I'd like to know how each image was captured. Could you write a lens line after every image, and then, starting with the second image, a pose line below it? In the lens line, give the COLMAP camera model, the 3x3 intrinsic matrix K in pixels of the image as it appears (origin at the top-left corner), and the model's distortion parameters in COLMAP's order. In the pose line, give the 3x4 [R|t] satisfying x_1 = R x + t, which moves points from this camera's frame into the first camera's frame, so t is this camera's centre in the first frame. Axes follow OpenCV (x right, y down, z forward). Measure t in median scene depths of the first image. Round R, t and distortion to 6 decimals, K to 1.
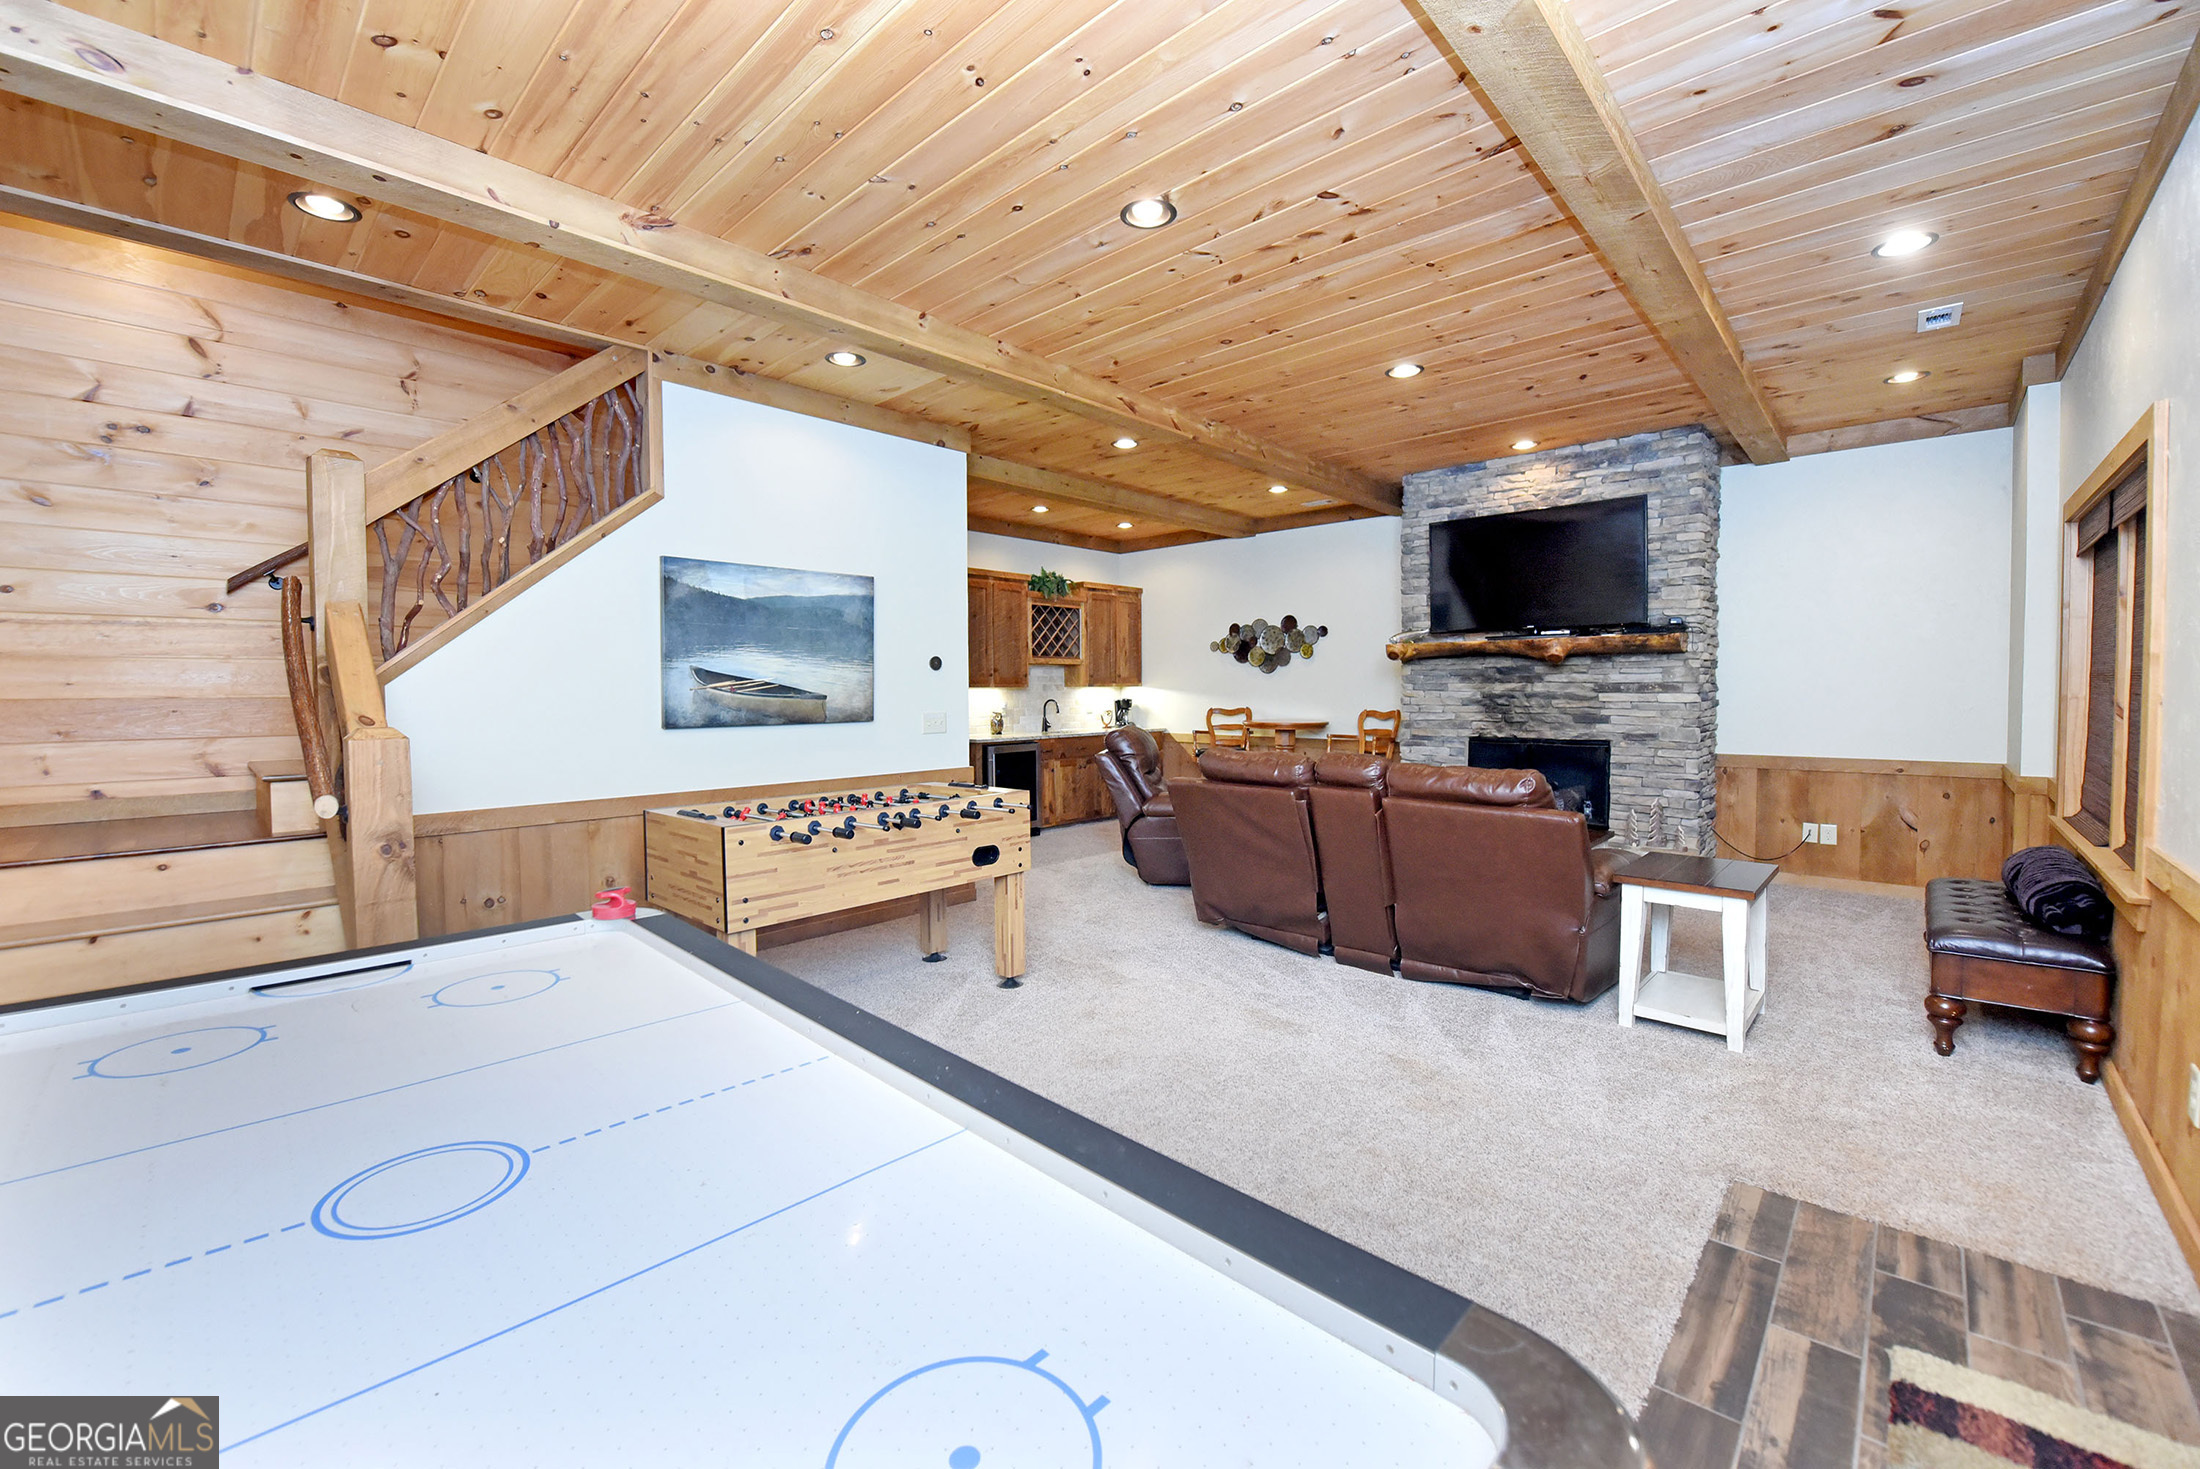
lens RADIAL K [[882.1, 0, 1104.5], [0, 882.1, 724.2], [0, 0, 1]] dist [-0.017995, -0.000923]
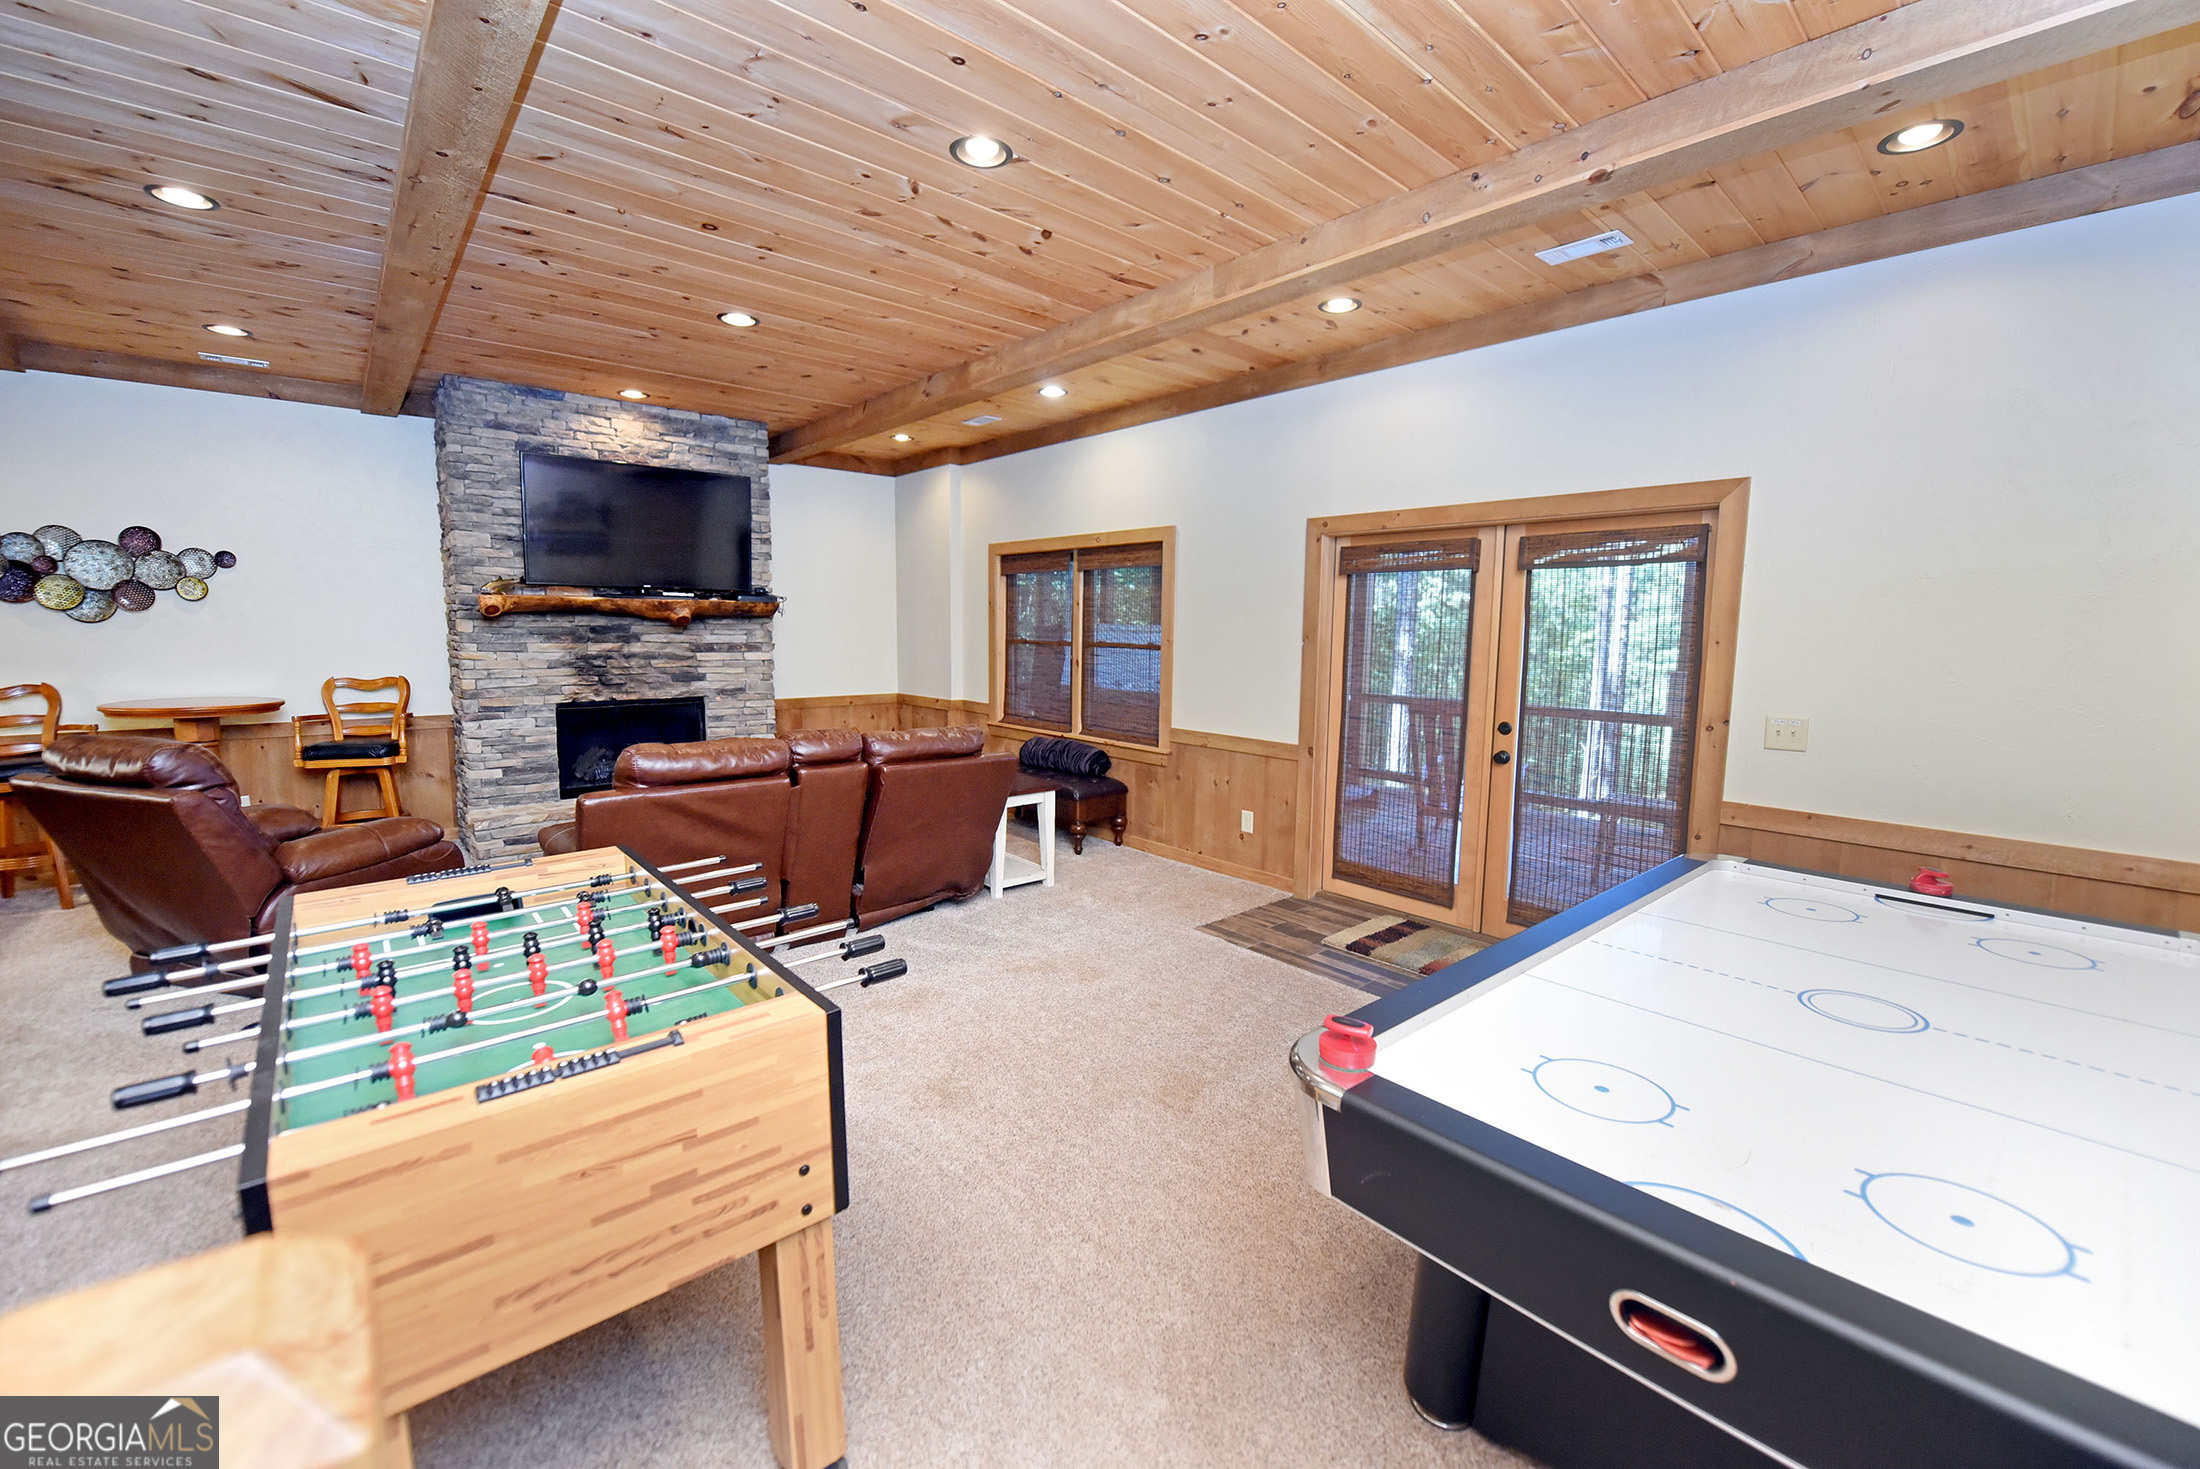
lens RADIAL K [[882.1, 0, 1096.7], [0, 882.1, 723.3], [0, 0, 1]] dist [-0.017995, -0.000923]
pose [[0.096405, -0.101734, 0.990129, -0.411261], [0.026968, 0.994665, 0.099575, -0.039091], [-0.994977, 0.017102, 0.098635, 0.371210]]
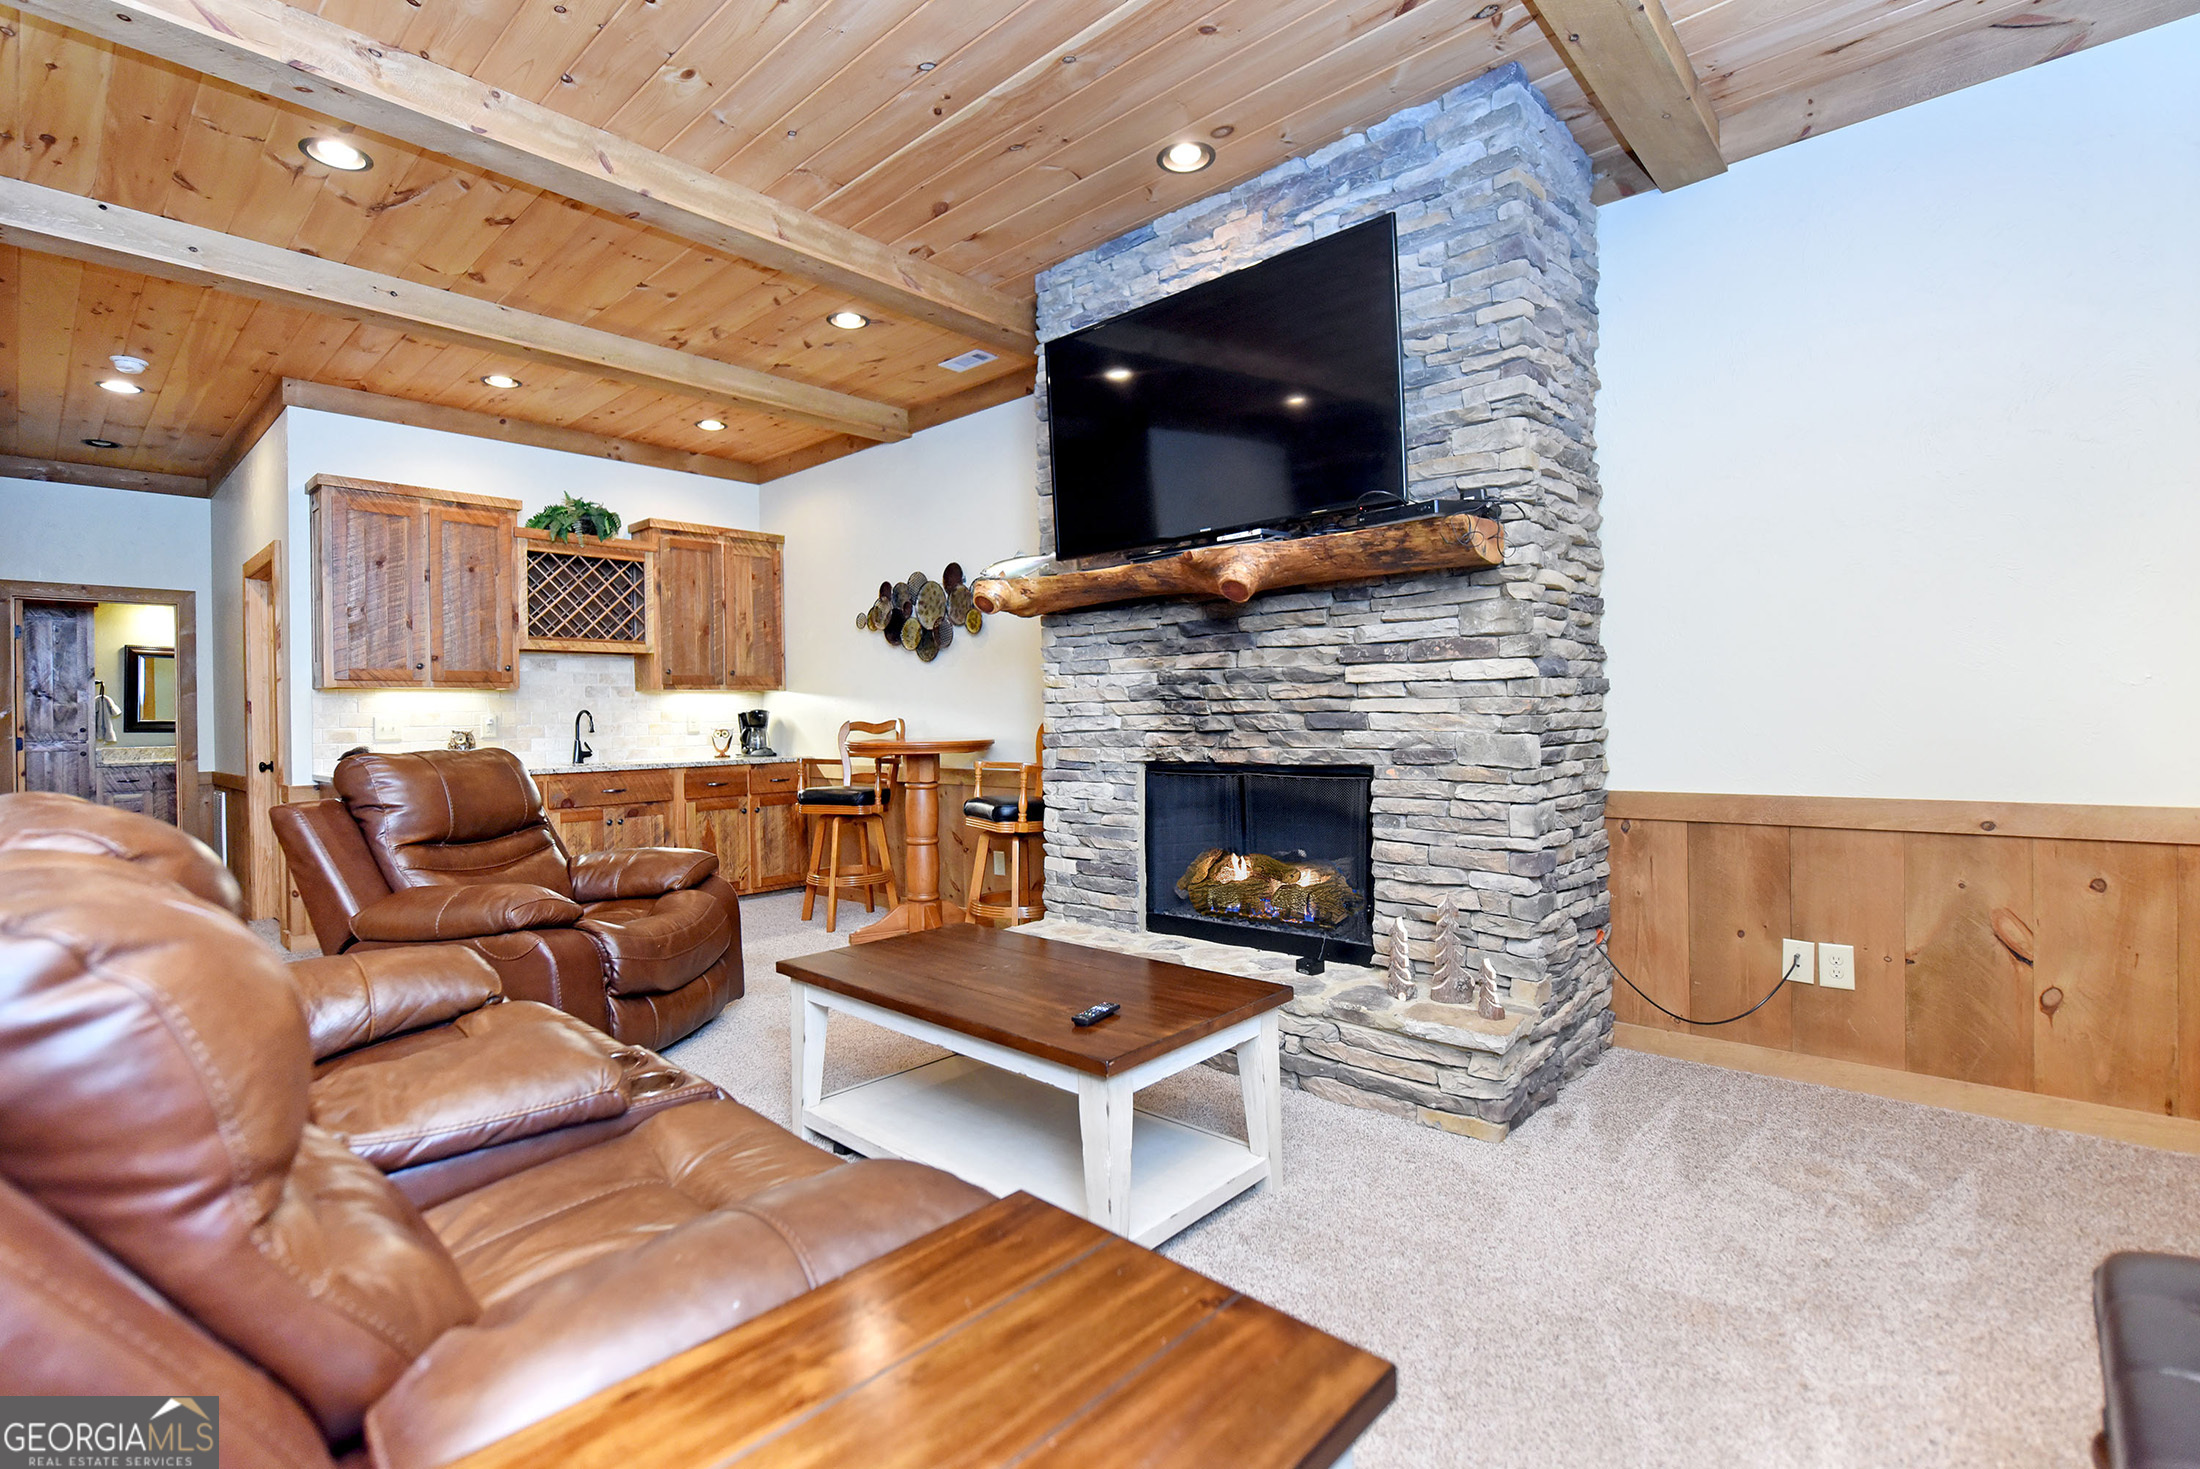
lens RADIAL K [[997.5, 0, 1105.9], [0, 997.5, 725.3], [0, 0, 1]] dist [-0.009743, -0.000765]
pose [[0.999837, -0.009562, 0.015344, 0.383714], [0.010072, 0.999386, -0.033560, 0.012122], [-0.015014, 0.033709, 0.999319, 0.418348]]
